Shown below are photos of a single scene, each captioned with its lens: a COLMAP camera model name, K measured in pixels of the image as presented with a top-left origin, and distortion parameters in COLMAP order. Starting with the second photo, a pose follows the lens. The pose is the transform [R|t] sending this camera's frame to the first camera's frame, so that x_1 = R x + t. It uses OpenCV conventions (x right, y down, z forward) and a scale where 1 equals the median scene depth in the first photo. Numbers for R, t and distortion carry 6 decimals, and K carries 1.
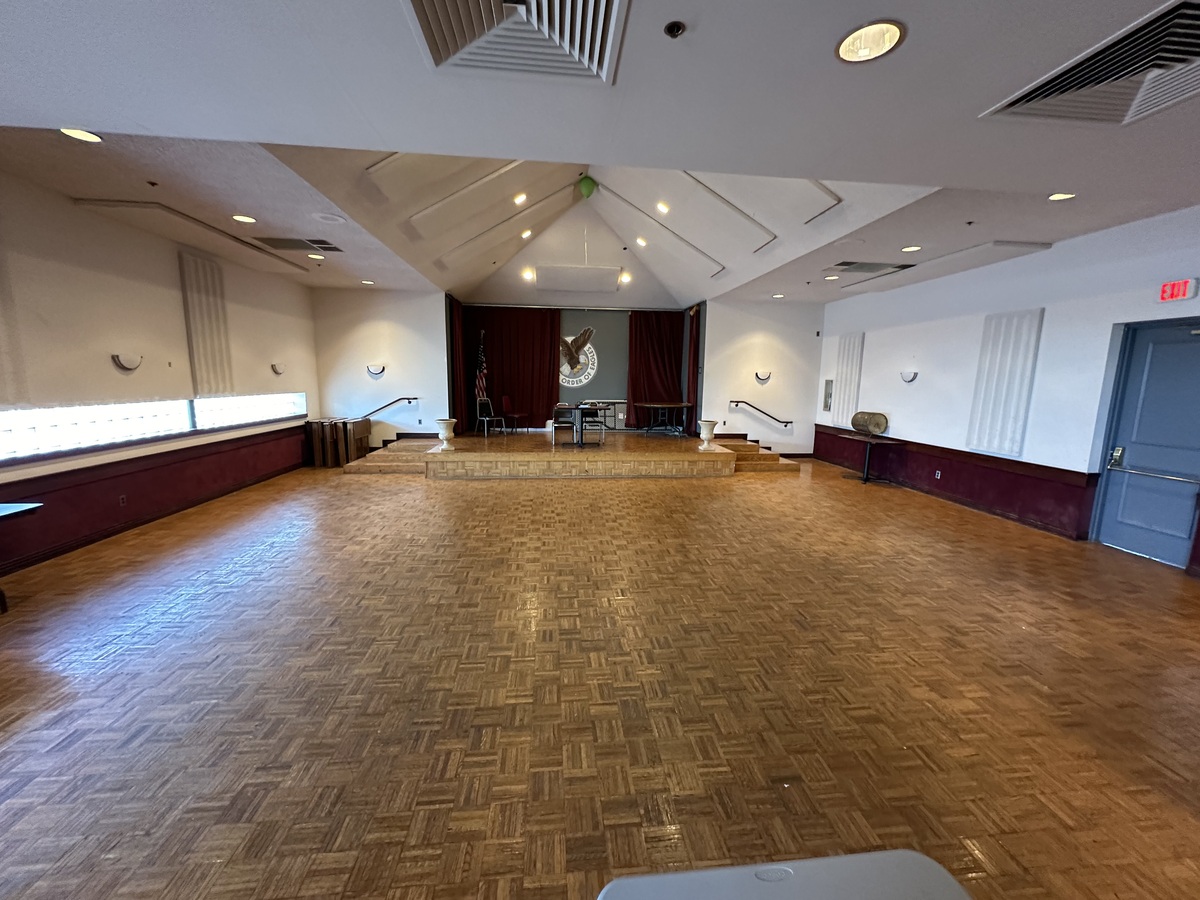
lens RADIAL K [[475.7, 0, 598.5], [0, 475.7, 447.9], [0, 0, 1]] dist [0.002016, 0.000290]
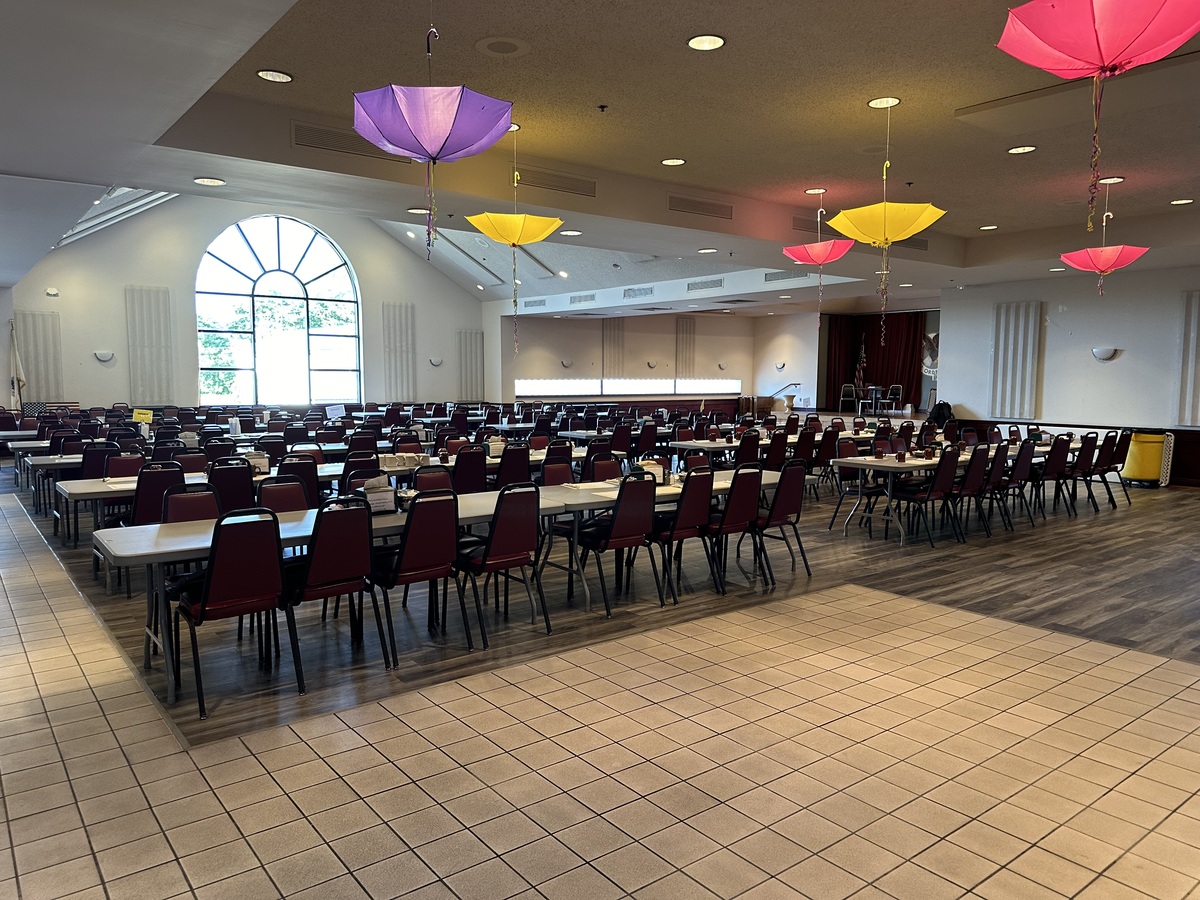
lens RADIAL K [[848.6, 0, 600.0], [0, 848.6, 454.1], [0, 0, 1]] dist [0.100250, -0.000257]
pose [[0.530945, 0.069612, -0.844542, 1.575178], [-0.123879, 0.992290, 0.003911, 0.182738], [0.838303, 0.102544, 0.535474, -0.939606]]
